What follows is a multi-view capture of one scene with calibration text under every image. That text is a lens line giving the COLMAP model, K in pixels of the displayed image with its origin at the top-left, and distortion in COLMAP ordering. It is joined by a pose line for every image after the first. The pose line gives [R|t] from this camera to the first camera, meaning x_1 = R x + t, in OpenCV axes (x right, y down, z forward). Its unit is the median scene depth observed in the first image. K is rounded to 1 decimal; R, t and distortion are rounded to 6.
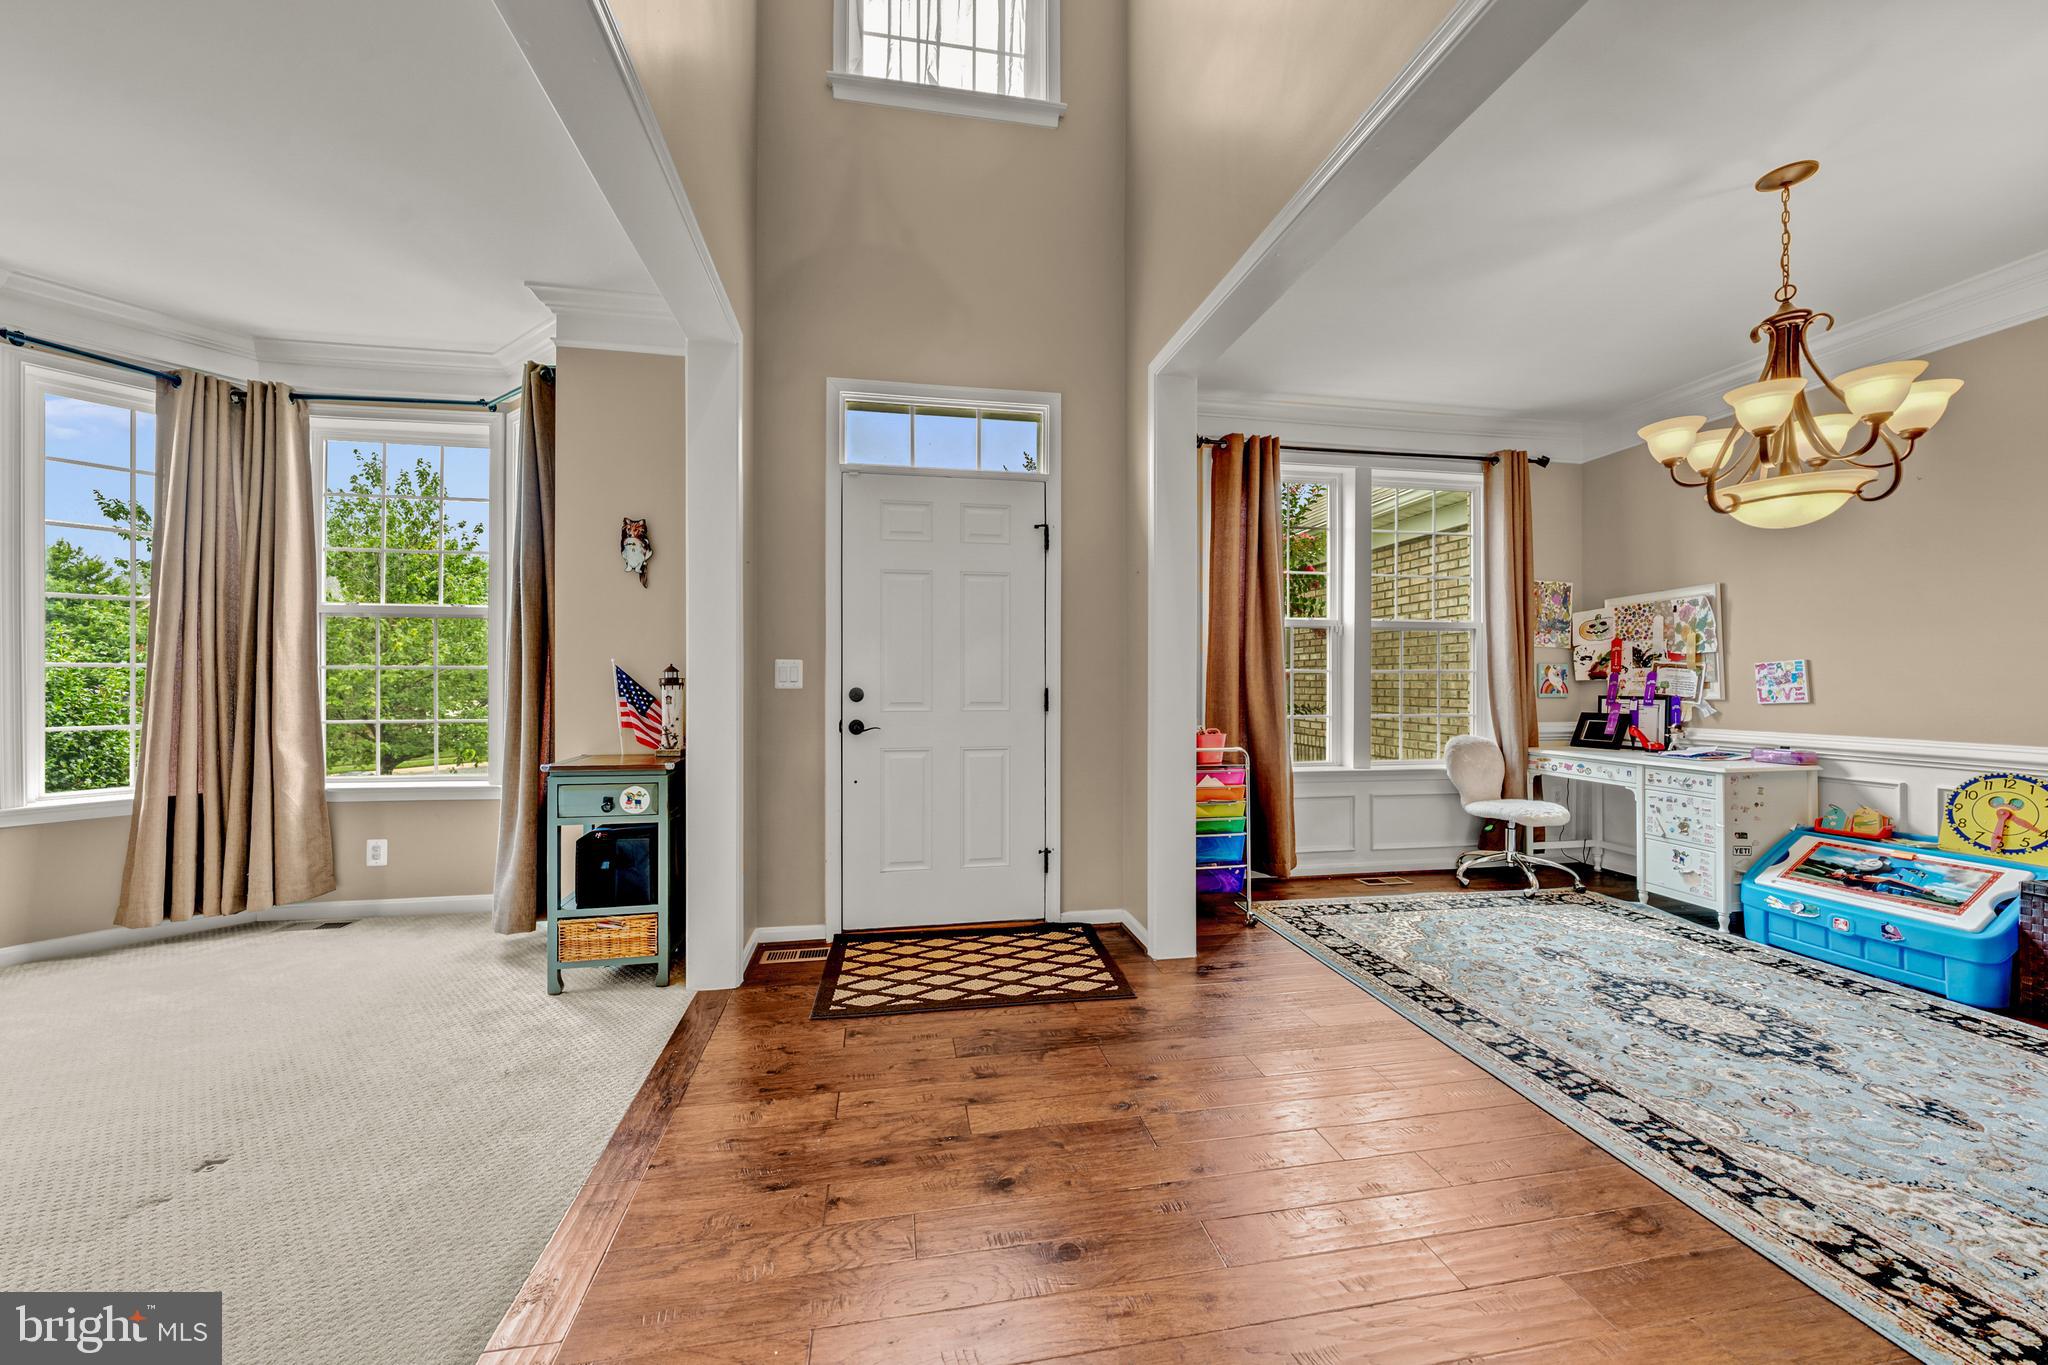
lens RADIAL K [[732.3, 0, 1017.2], [0, 732.3, 682.0], [0, 0, 1]] dist [-0.003871, 0.000194]
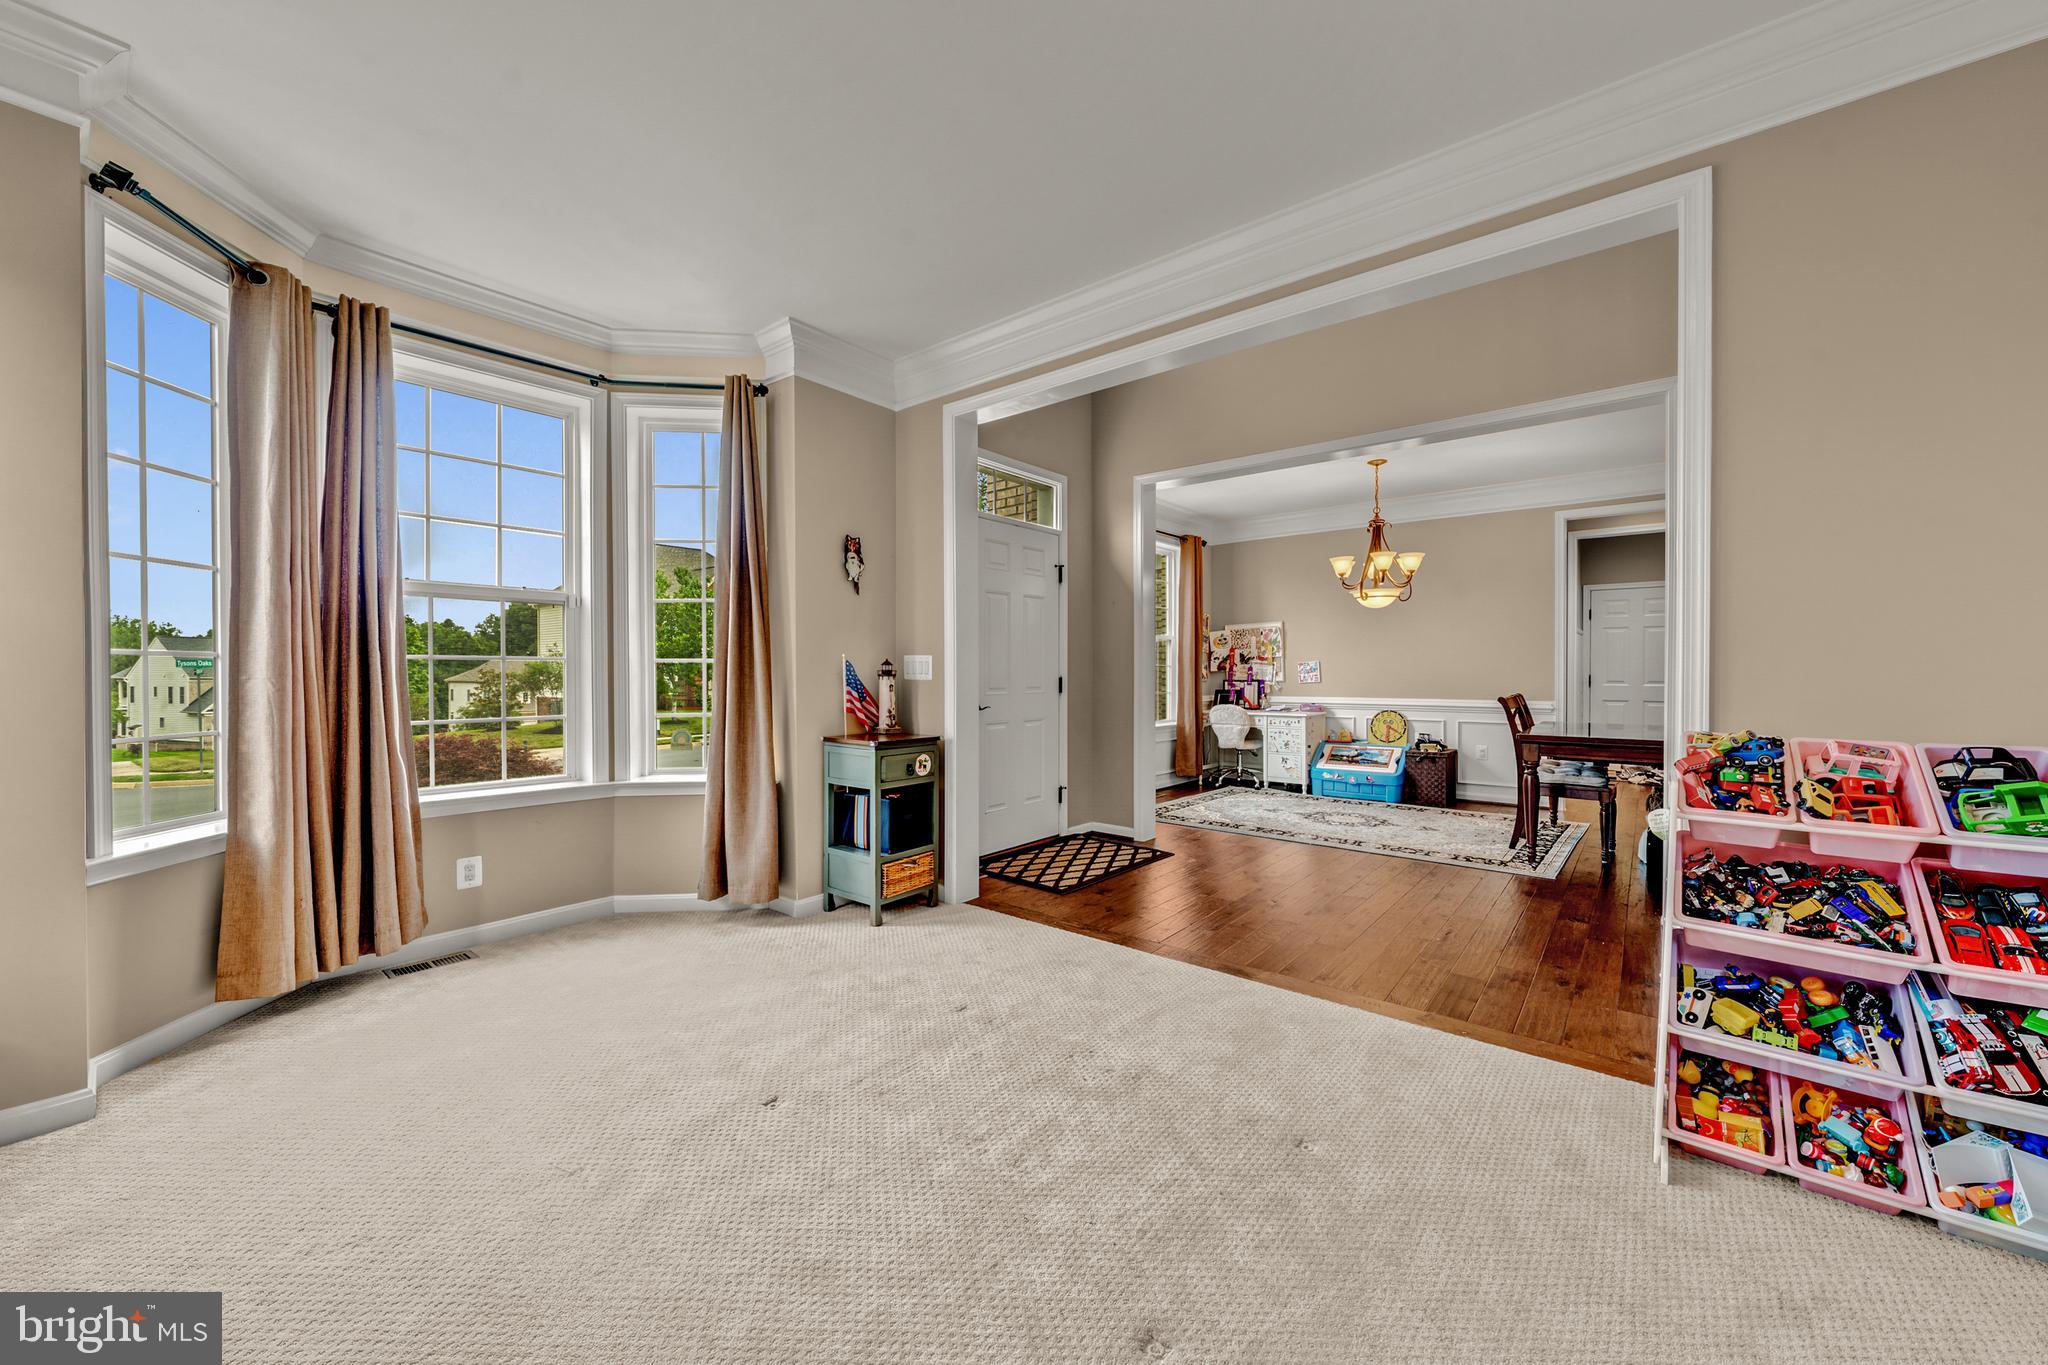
lens RADIAL K [[756.2, 0, 1024.0], [0, 756.2, 682.5], [0, 0, 1]] dist [-0.002671, -0.000301]
pose [[0.762086, -0.010771, 0.647387, -1.009526], [0.001903, 0.999895, 0.014397, -0.002881], [-0.647473, -0.009740, 0.762026, -0.107557]]
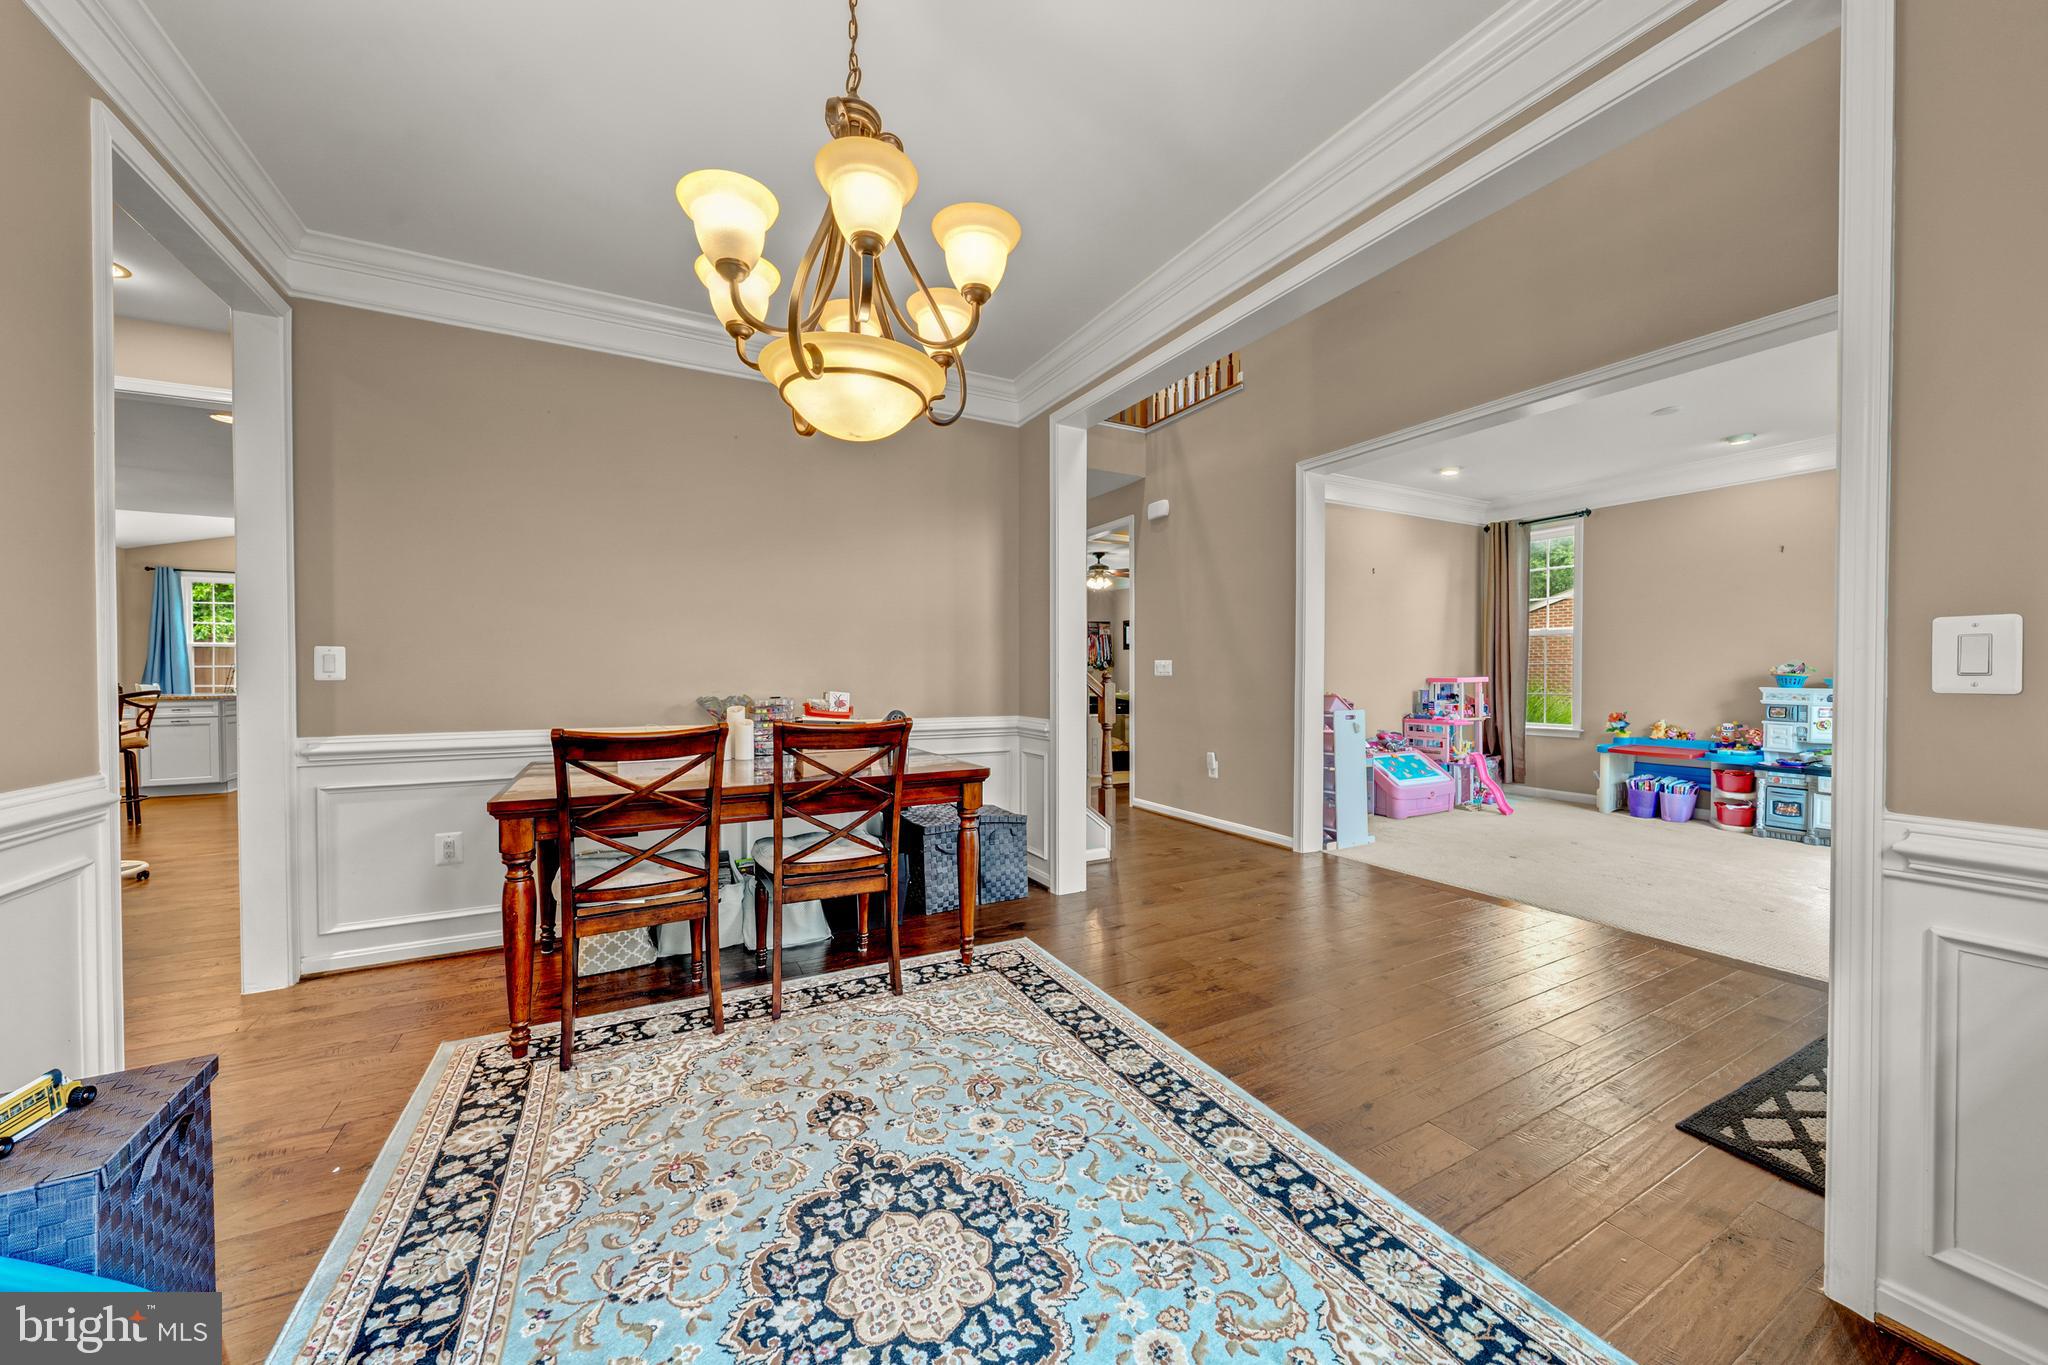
lens RADIAL K [[732.3, 0, 1017.2], [0, 732.3, 682.0], [0, 0, 1]] dist [-0.003871, 0.000194]
pose [[-0.949112, 0.002622, -0.314927, 0.768420], [-0.001512, 0.999916, 0.012880, 0.002035], [0.314935, 0.012701, -0.949028, 1.147877]]
